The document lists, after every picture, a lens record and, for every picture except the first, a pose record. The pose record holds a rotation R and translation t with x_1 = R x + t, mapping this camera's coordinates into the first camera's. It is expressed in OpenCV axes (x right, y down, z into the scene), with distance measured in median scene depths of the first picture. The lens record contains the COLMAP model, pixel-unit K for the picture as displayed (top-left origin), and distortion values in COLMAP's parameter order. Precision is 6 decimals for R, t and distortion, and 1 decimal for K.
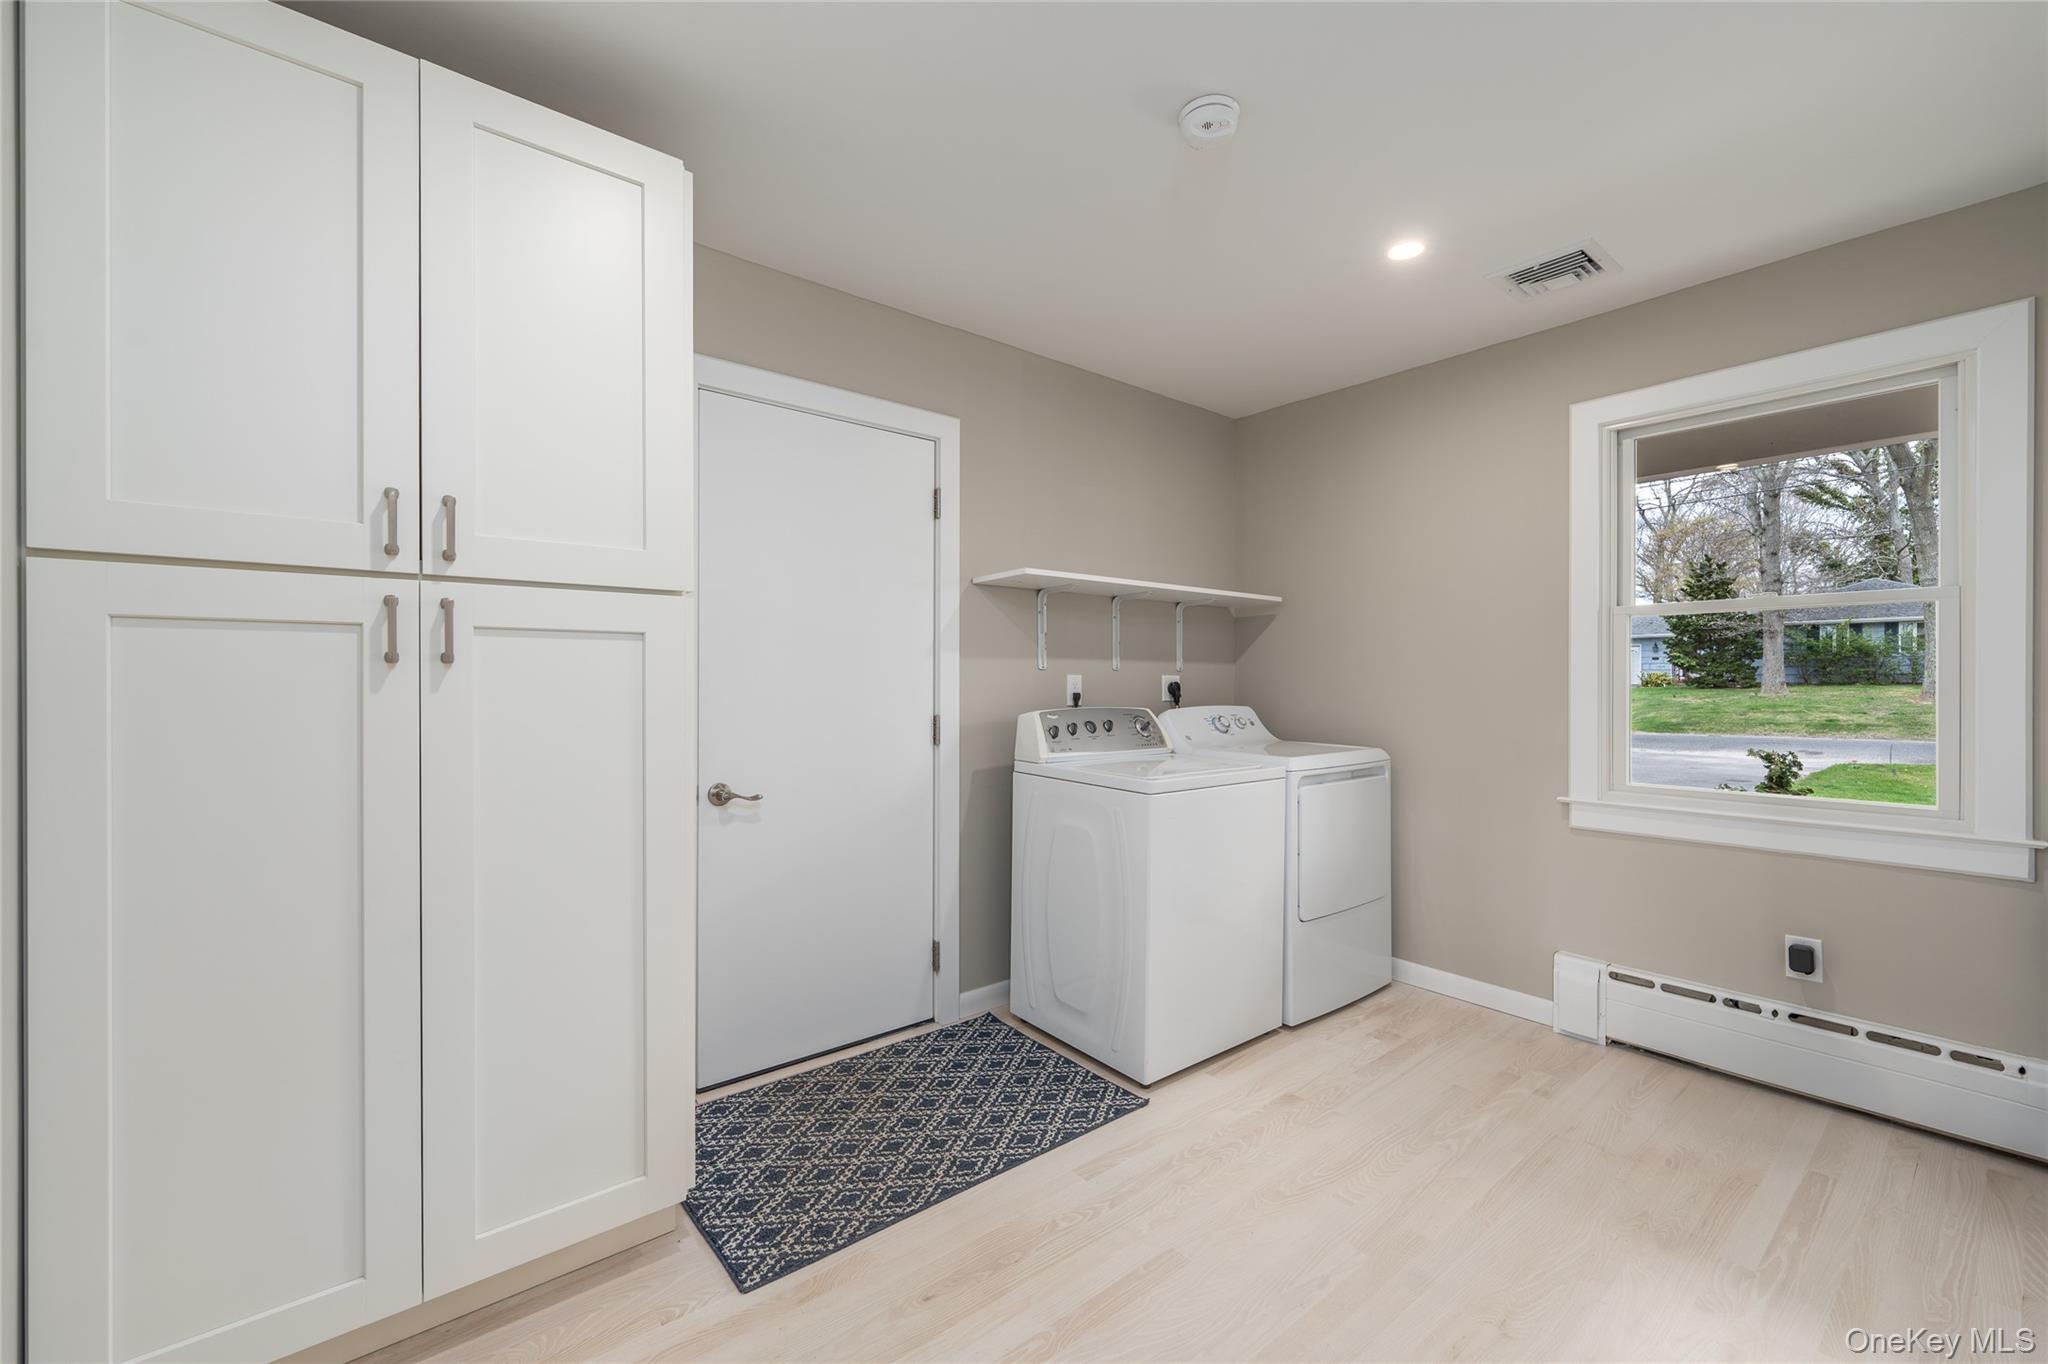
lens RADIAL K [[834.6, 0, 1018.7], [0, 834.6, 684.8], [0, 0, 1]] dist [0.002625, -0.000059]
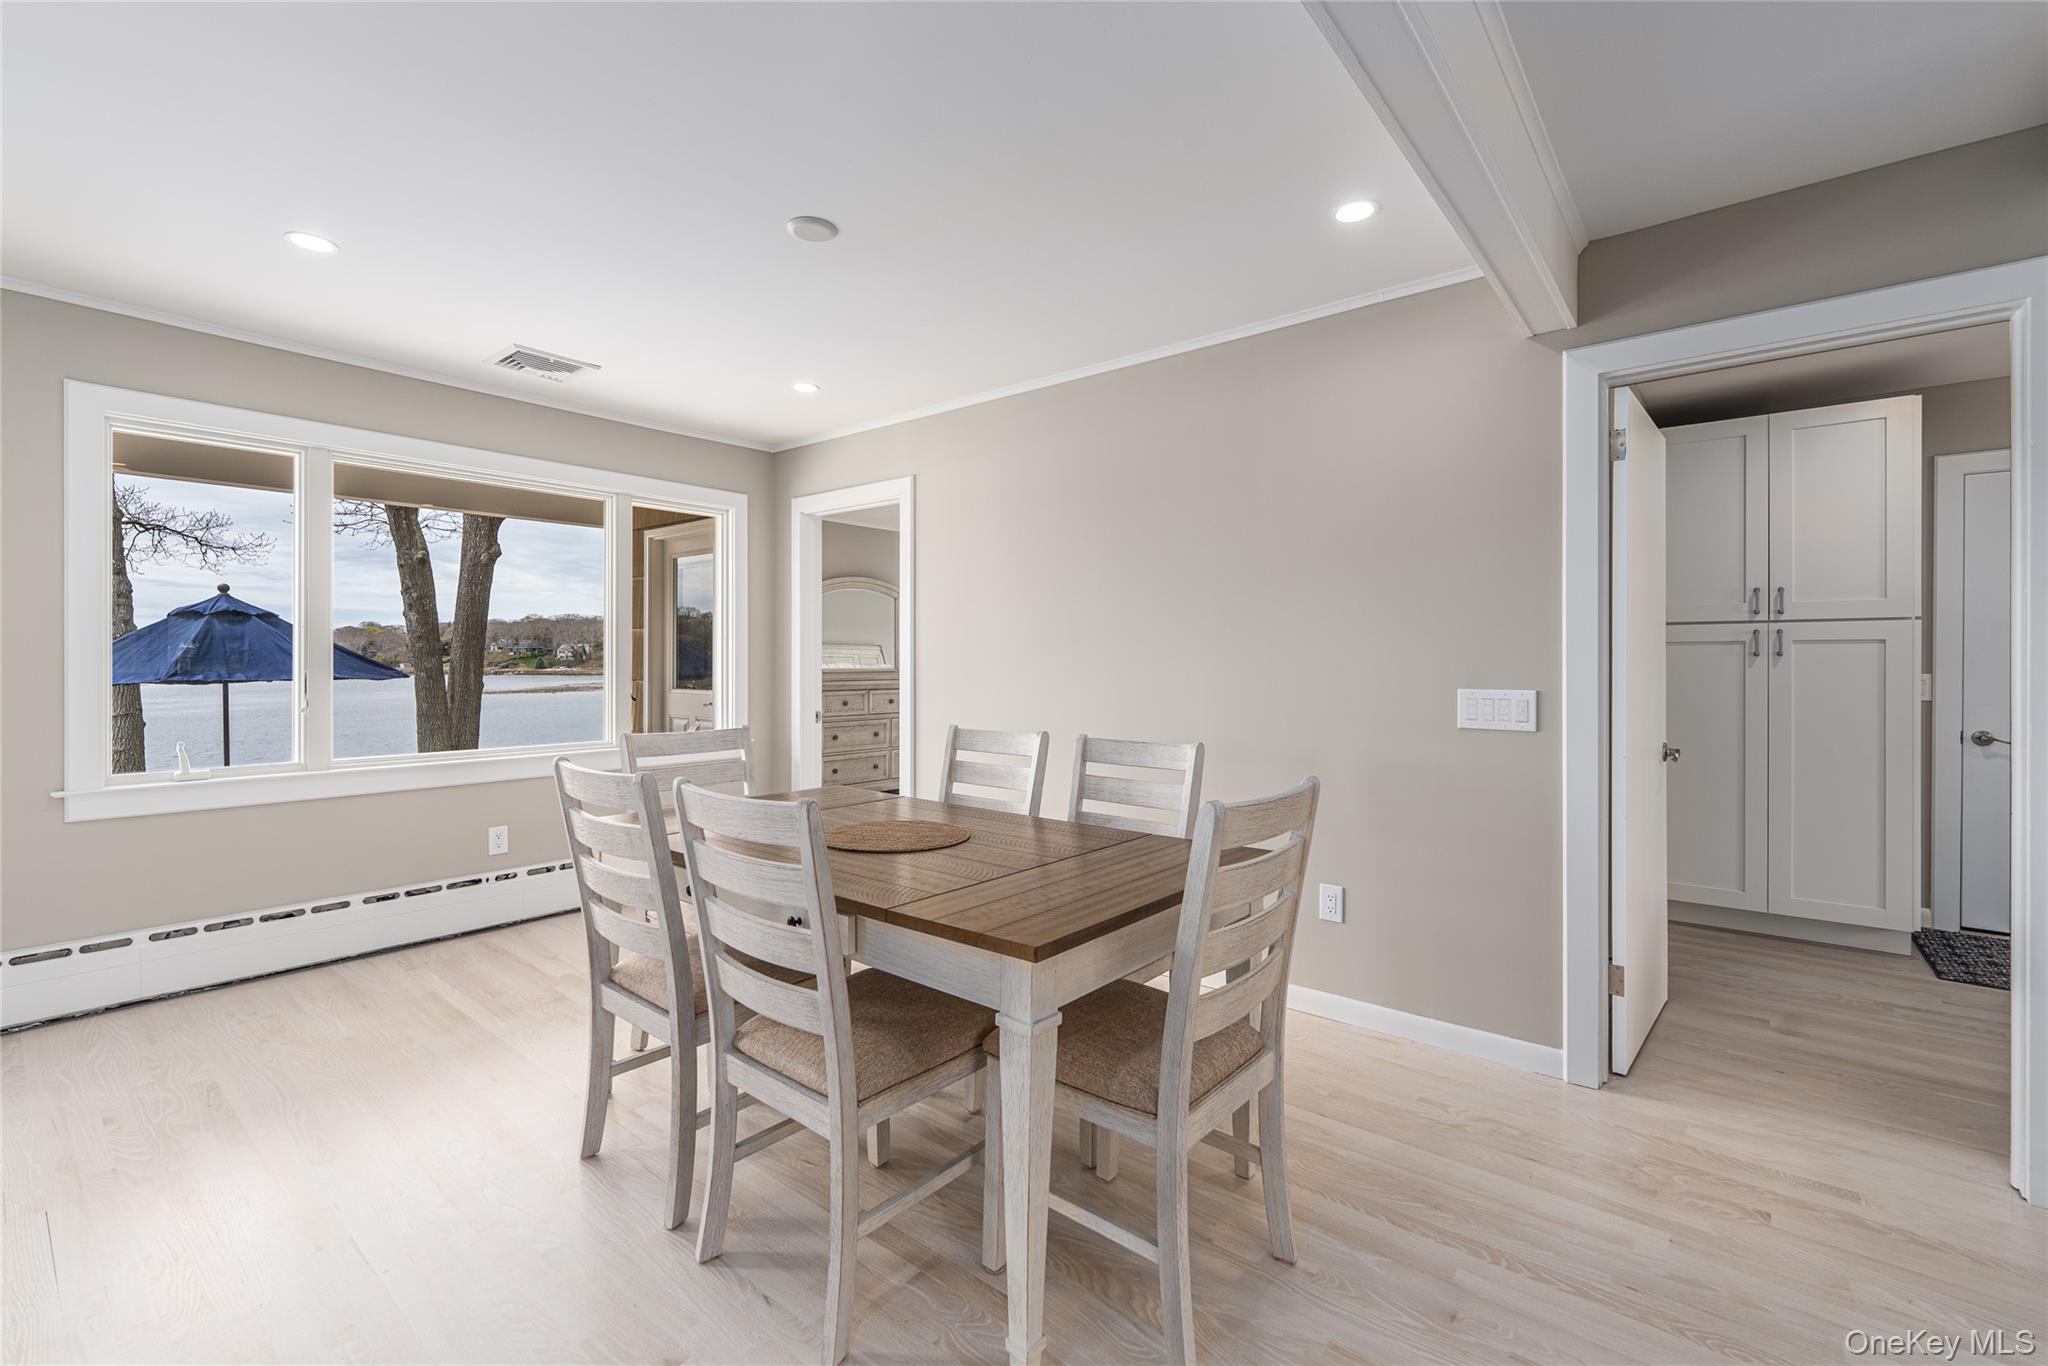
lens RADIAL K [[885.7, 0, 1025.0], [0, 885.7, 668.2], [0, 0, 1]] dist [0.001062, 0.000332]
pose [[0.227971, 0.006140, -0.973649, 1.347273], [-0.003972, 0.999978, 0.005376, 0.004985], [0.973660, 0.002642, 0.227990, -1.752868]]
